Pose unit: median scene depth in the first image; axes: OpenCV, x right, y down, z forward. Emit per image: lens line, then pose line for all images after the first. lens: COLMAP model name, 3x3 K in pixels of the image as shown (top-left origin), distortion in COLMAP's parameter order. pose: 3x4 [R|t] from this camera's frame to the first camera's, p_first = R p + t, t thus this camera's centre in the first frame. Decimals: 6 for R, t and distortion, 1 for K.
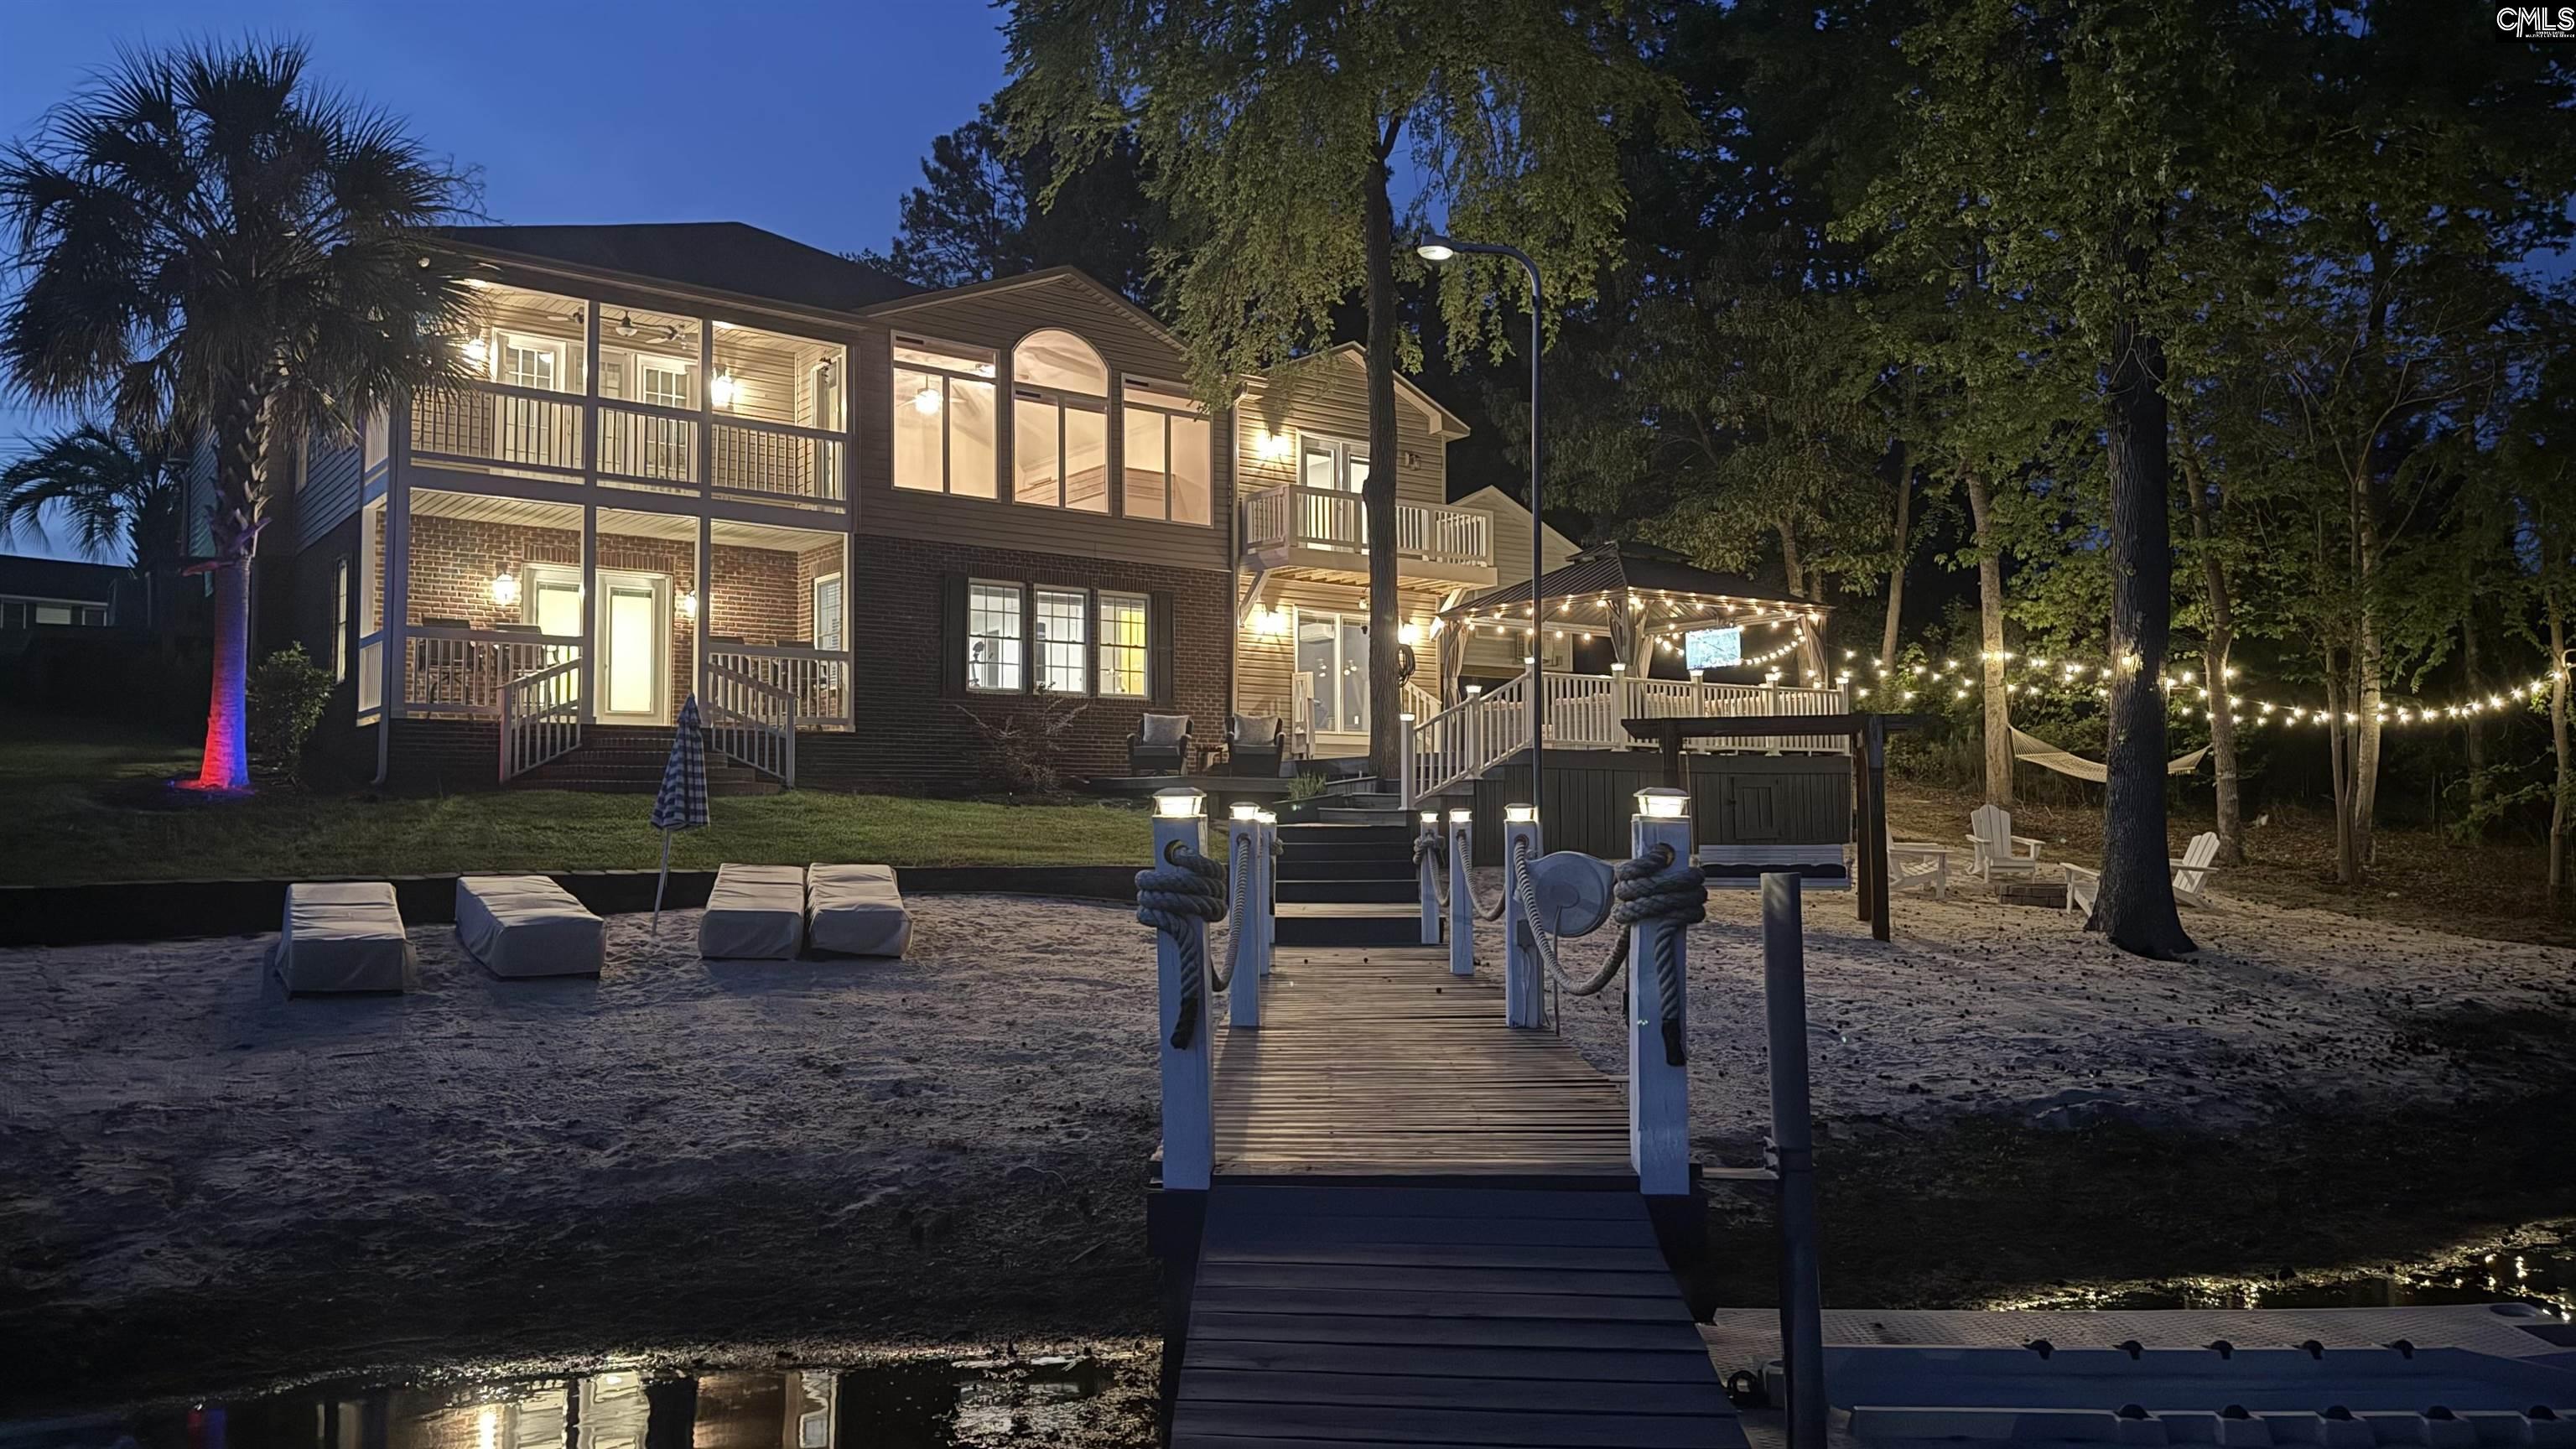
lens RADIAL K [[1854.5, 0, 1225.4], [0, 1854.5, 788.3], [0, 0, 1]] dist [0.003937, 0.000776]
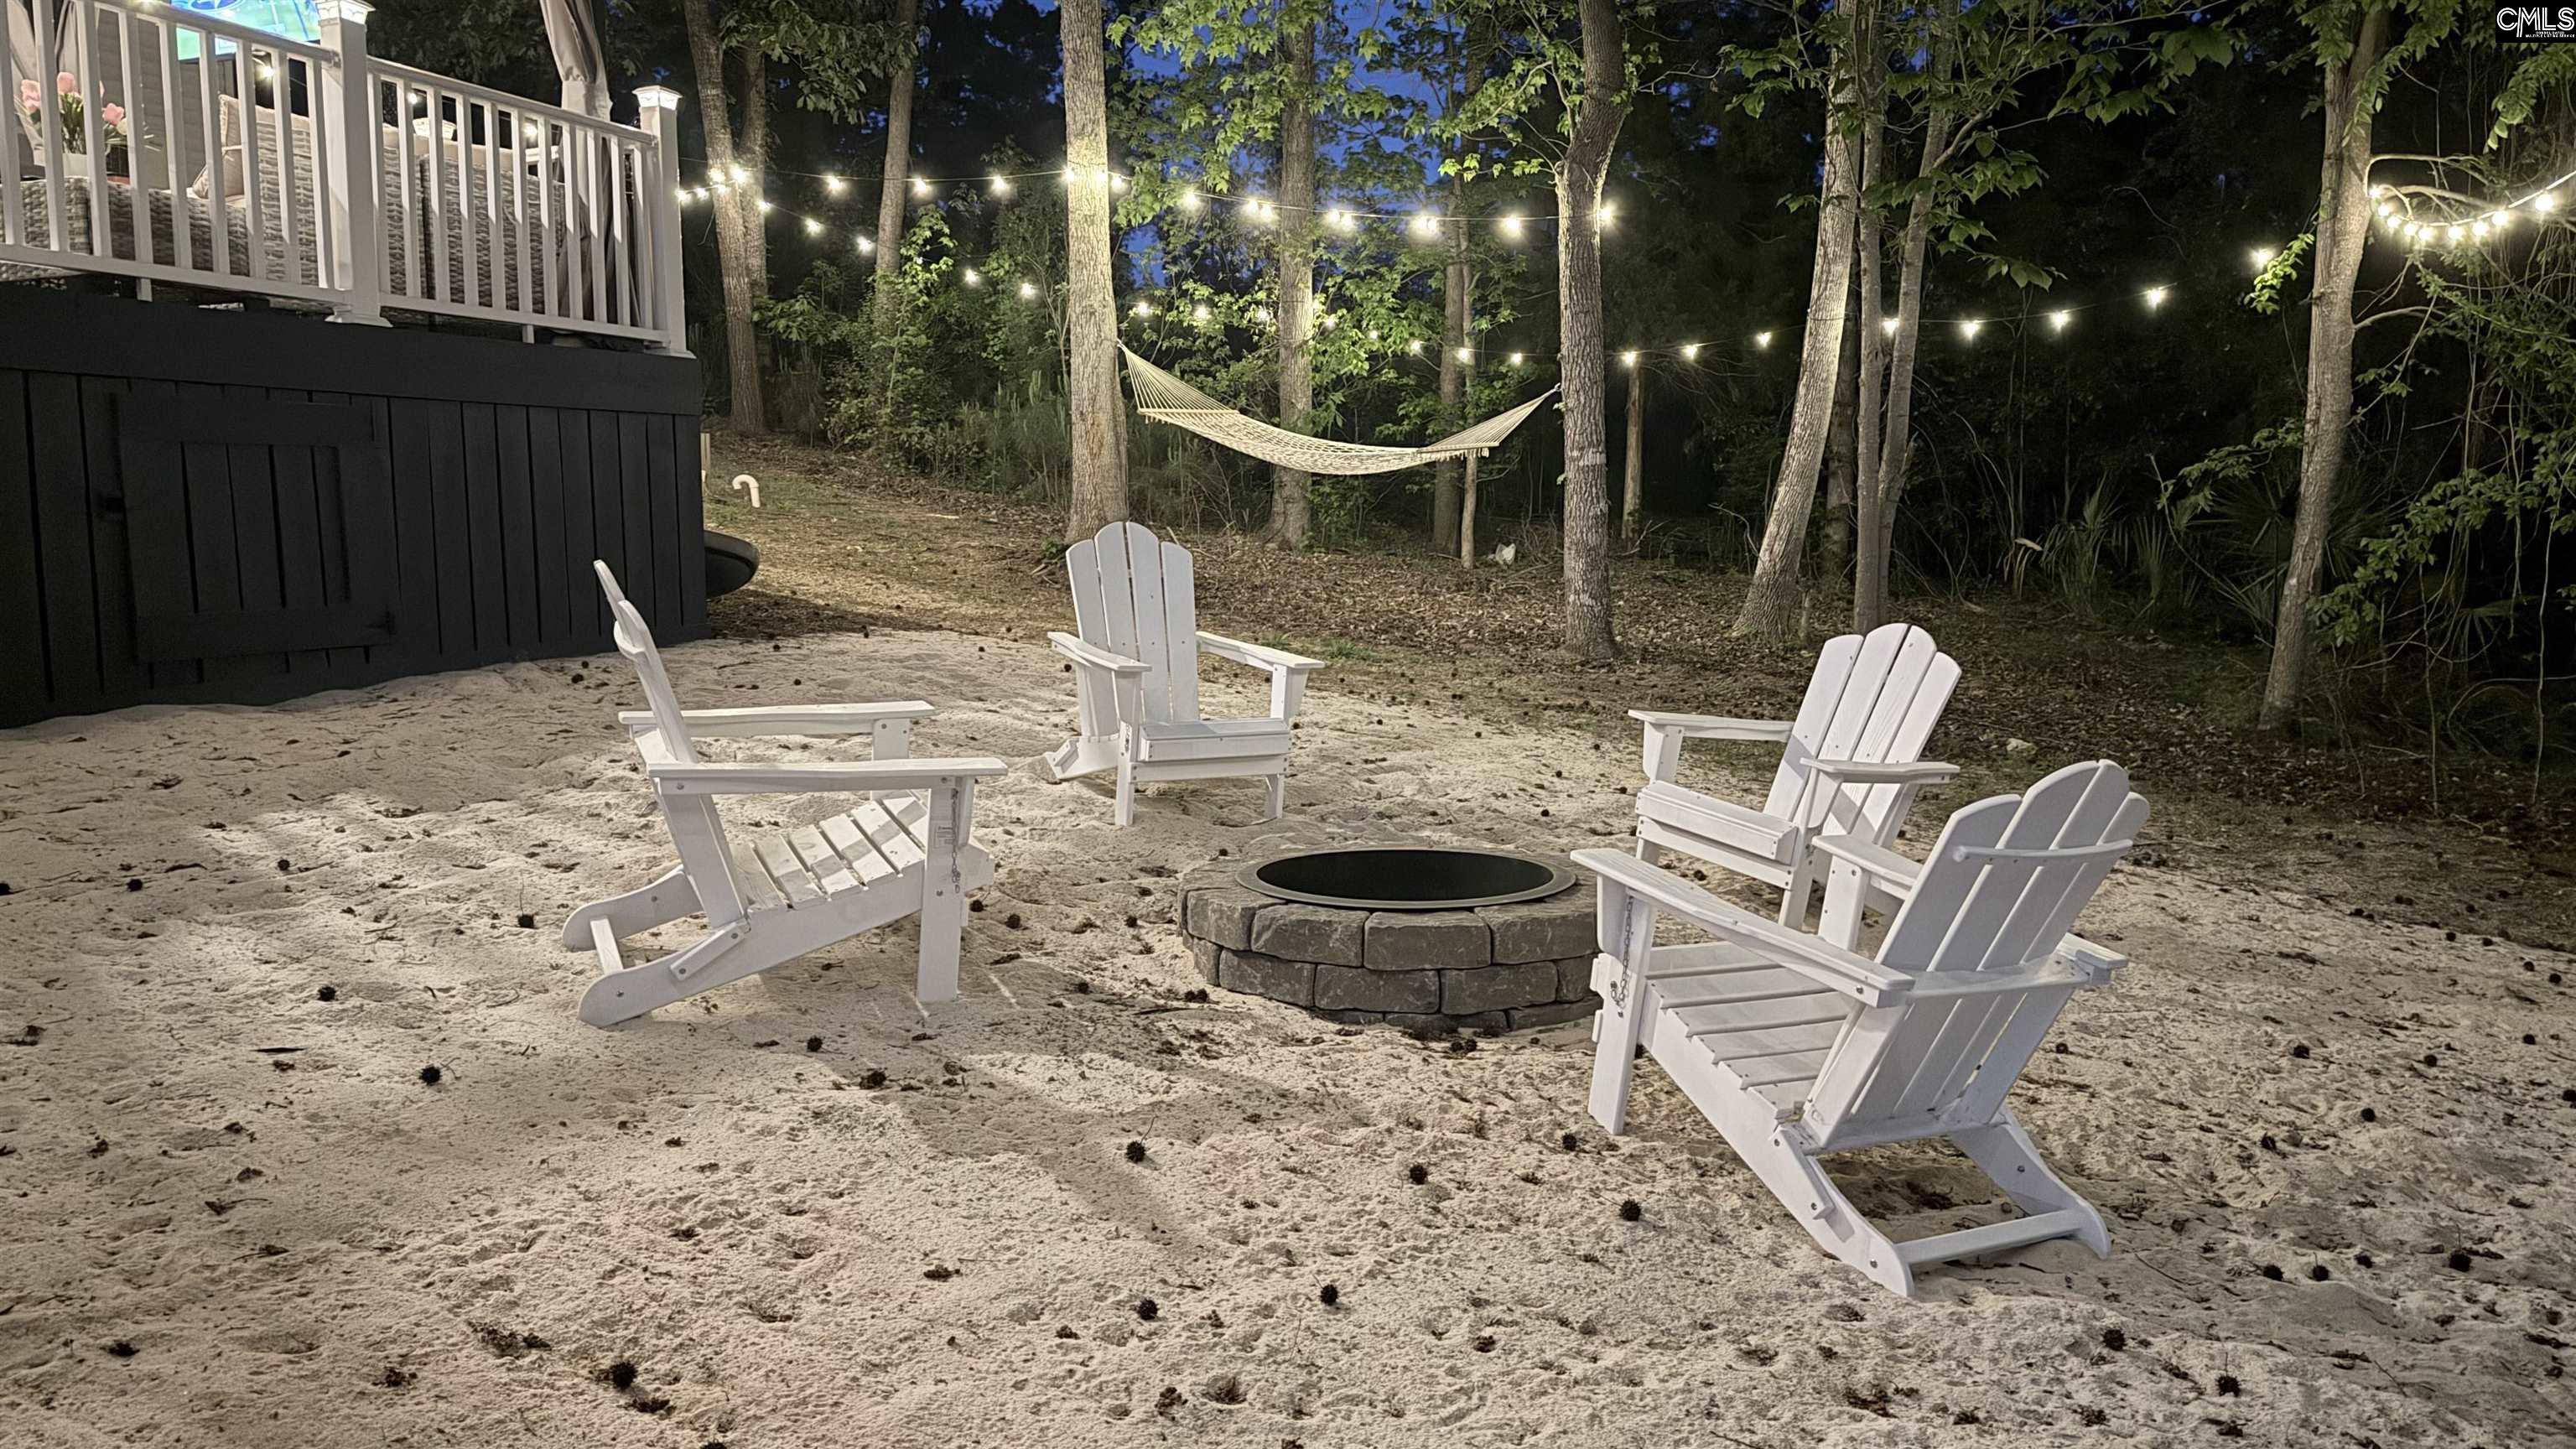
lens RADIAL K [[1854.5, 0, 1225.4], [0, 1854.5, 788.3], [0, 0, 1]] dist [0.003937, 0.000776]
pose [[0.881614, -0.055903, 0.468648, 0.229164], [-0.014408, 0.989310, 0.145113, 0.006352], [-0.471751, -0.134686, 0.871385, 0.583868]]
